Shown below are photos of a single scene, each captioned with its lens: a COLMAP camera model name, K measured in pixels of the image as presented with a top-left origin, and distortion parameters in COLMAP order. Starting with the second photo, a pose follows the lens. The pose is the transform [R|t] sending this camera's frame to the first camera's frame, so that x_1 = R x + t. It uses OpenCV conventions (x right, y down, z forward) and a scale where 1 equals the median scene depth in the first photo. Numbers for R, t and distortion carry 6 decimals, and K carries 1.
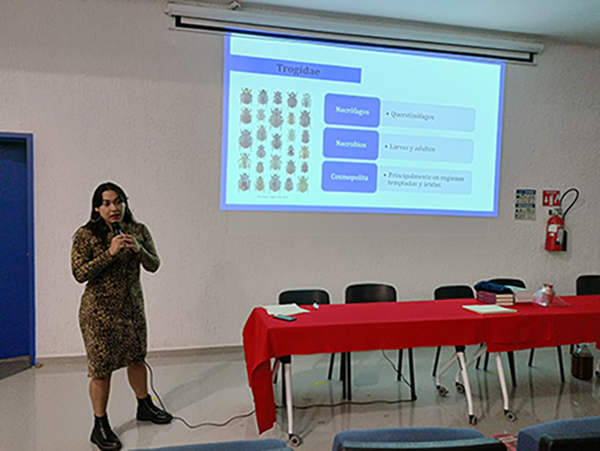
lens RADIAL K [[433.9, 0, 300.5], [0, 433.9, 224.3], [0, 0, 1]] dist [0.036512, -0.034628]
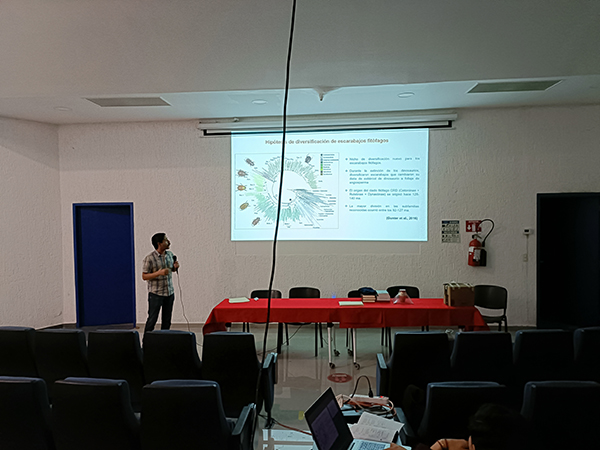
lens RADIAL K [[433.9, 0, 300.4], [0, 433.9, 218.6], [0, 0, 1]] dist [0.036512, -0.034628]
pose [[0.953886, -0.024677, -0.299152, 0.559756], [0.017904, 0.999518, -0.025360, -0.069690], [0.299634, 0.018835, 0.953868, -0.499196]]
